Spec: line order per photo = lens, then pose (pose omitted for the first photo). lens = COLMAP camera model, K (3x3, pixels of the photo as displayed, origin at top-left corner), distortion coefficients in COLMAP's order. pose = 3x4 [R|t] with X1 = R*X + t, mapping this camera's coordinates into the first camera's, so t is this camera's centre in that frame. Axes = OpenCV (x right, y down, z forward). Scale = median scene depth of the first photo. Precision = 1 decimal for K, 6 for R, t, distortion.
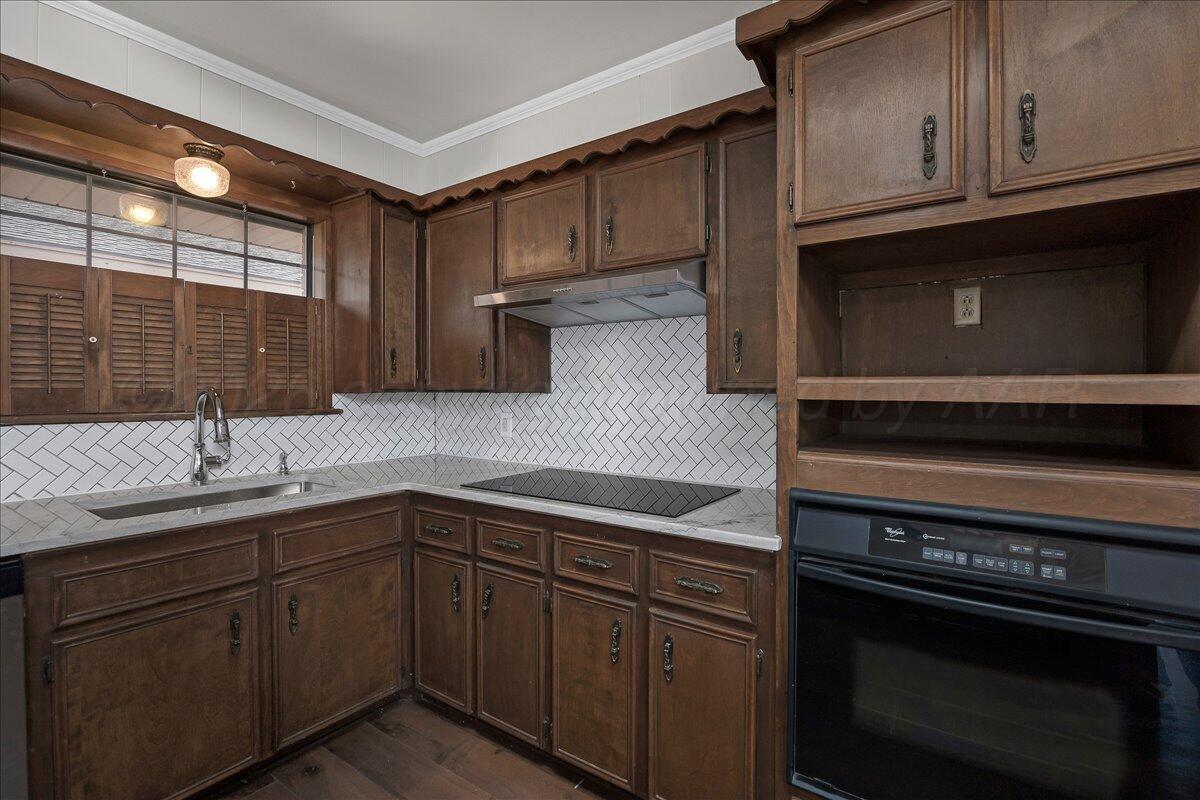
lens RADIAL K [[552.4, 0, 599.9], [0, 552.4, 393.2], [0, 0, 1]] dist [-0.014454, 0.001746]
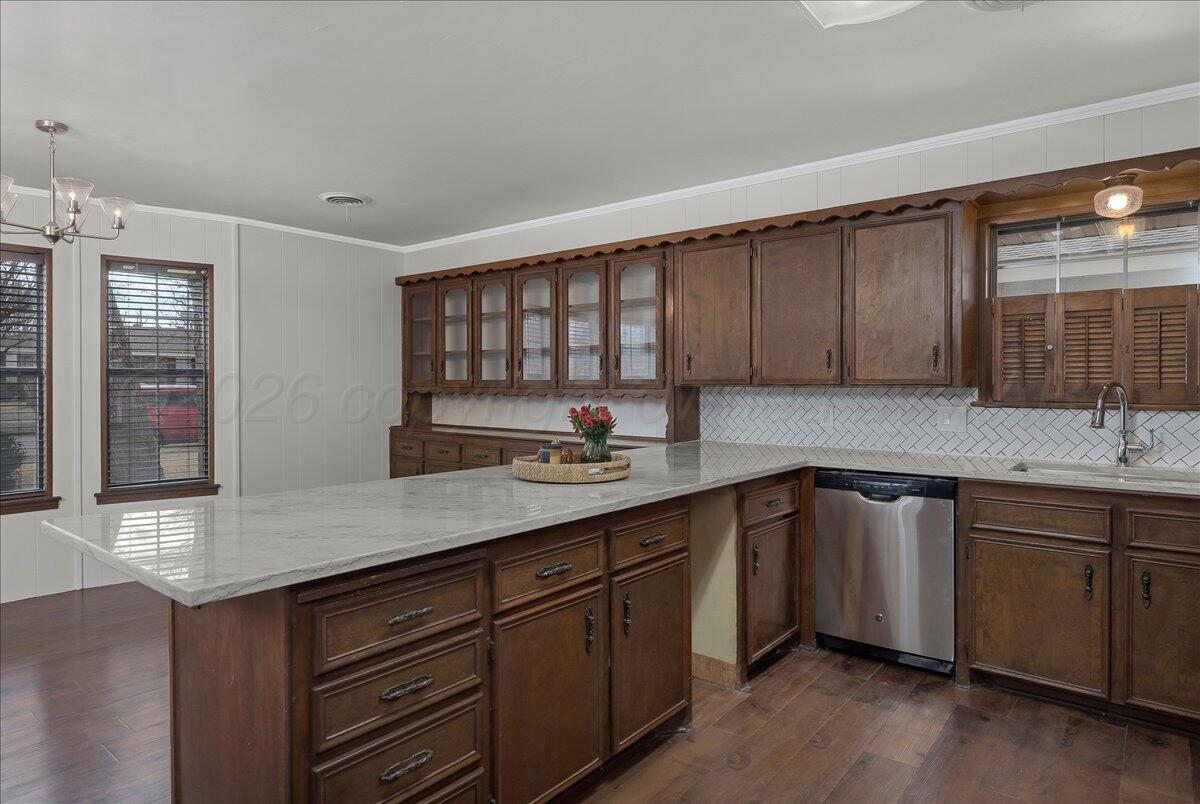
lens RADIAL K [[685.0, 0, 607.5], [0, 685.0, 394.1], [0, 0, 1]] dist [0.001699, -0.001803]
pose [[-0.066846, 0.011722, -0.997694, 0.782838], [-0.004119, 0.999919, 0.012024, 0.001730], [0.997755, 0.004913, -0.066792, 0.015329]]
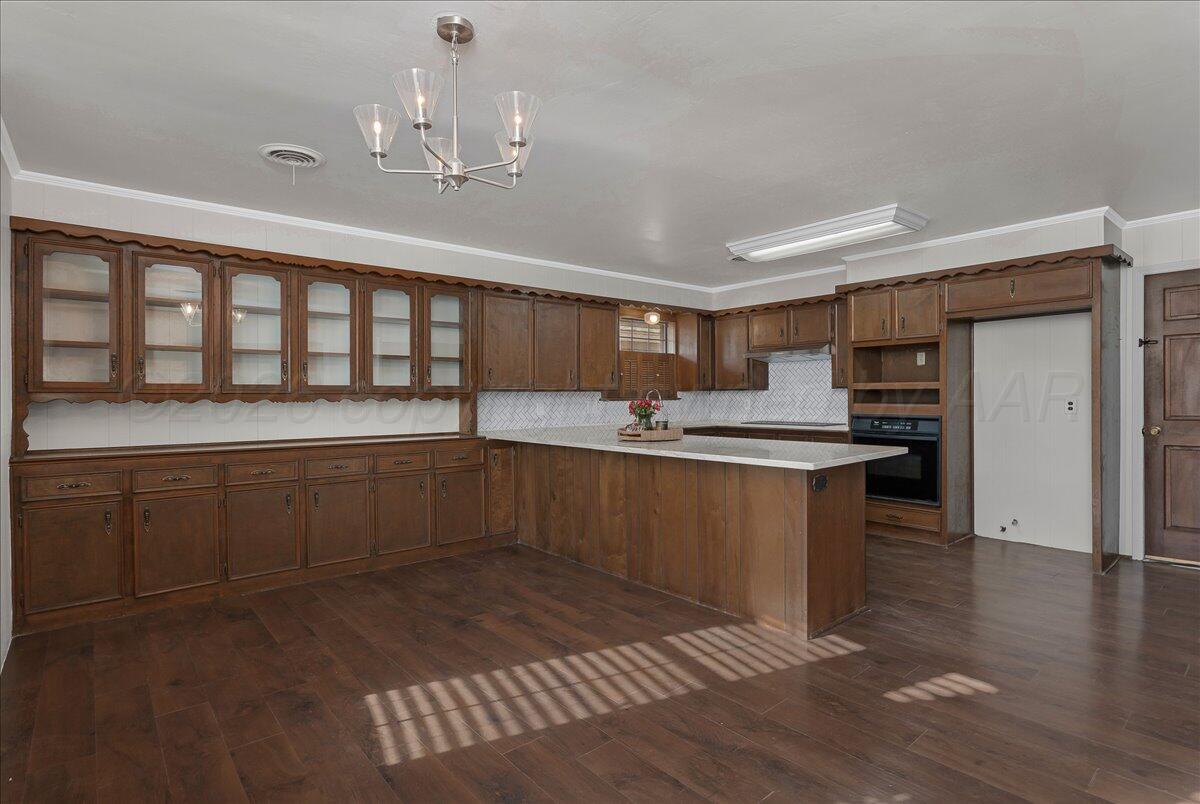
lens RADIAL K [[600.0, 0, 600.3], [0, 600.0, 402.7], [0, 0, 1]] dist [-0.014034, -0.002061]
pose [[0.965318, -0.007438, -0.260972, -0.147104], [0.009644, 0.999928, 0.007172, 0.035805], [0.260900, -0.009440, 0.965320, -2.130982]]
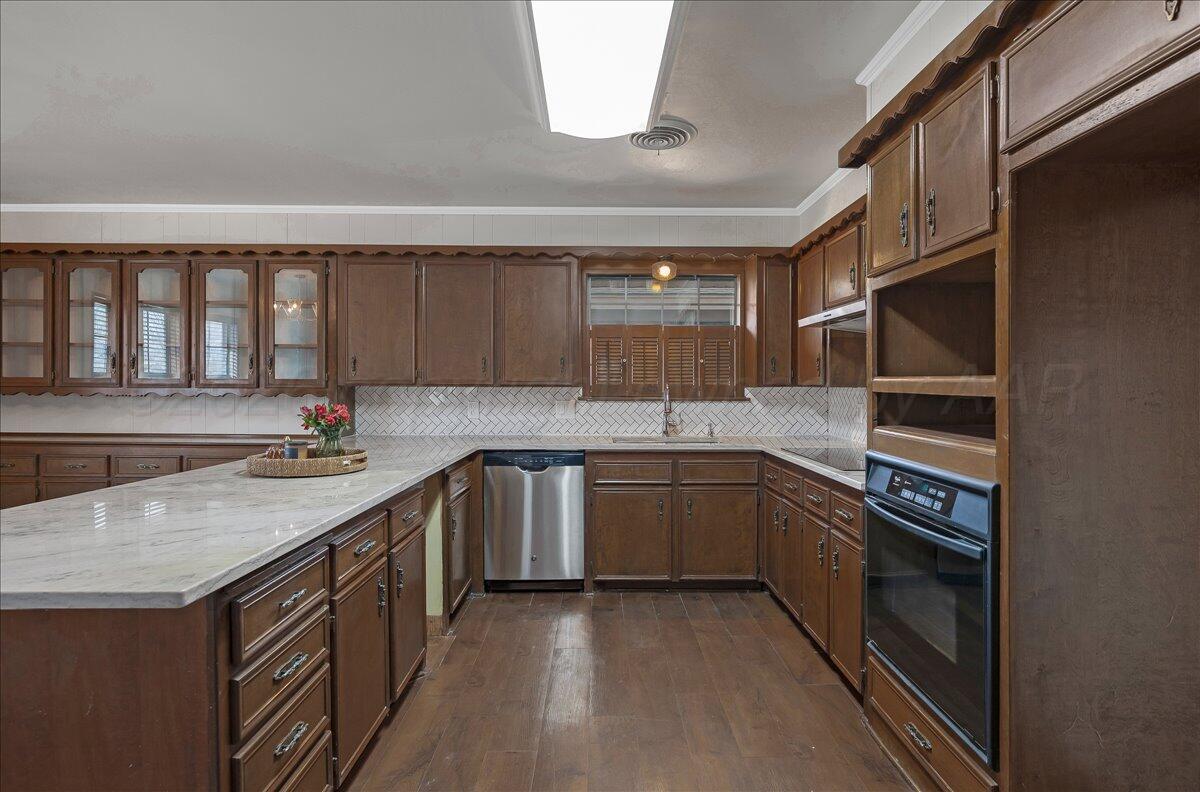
lens RADIAL K [[626.9, 0, 599.8], [0, 626.9, 389.0], [0, 0, 1]] dist [-0.003570, -0.000510]
pose [[0.575279, 0.006198, -0.817934, 0.868342], [-0.005501, 0.999978, 0.003709, 0.000534], [0.817939, 0.002366, 0.575300, -0.393757]]
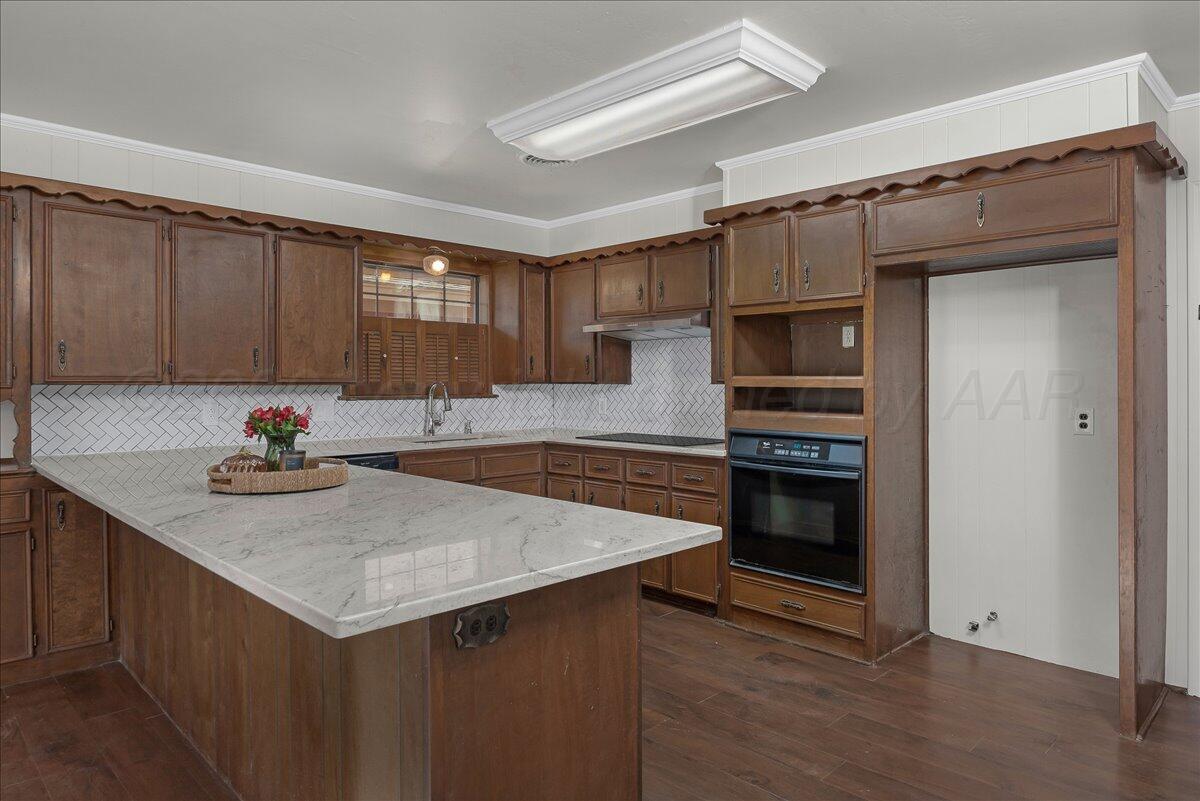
lens RADIAL K [[751.3, 0, 592.2], [0, 751.3, 382.8], [0, 0, 1]] dist [-0.001505, -0.005561]
pose [[0.982153, -0.000827, -0.188083, 0.241432], [0.000025, 0.999991, -0.004269, 0.005883], [0.188085, 0.004188, 0.982144, -1.302601]]
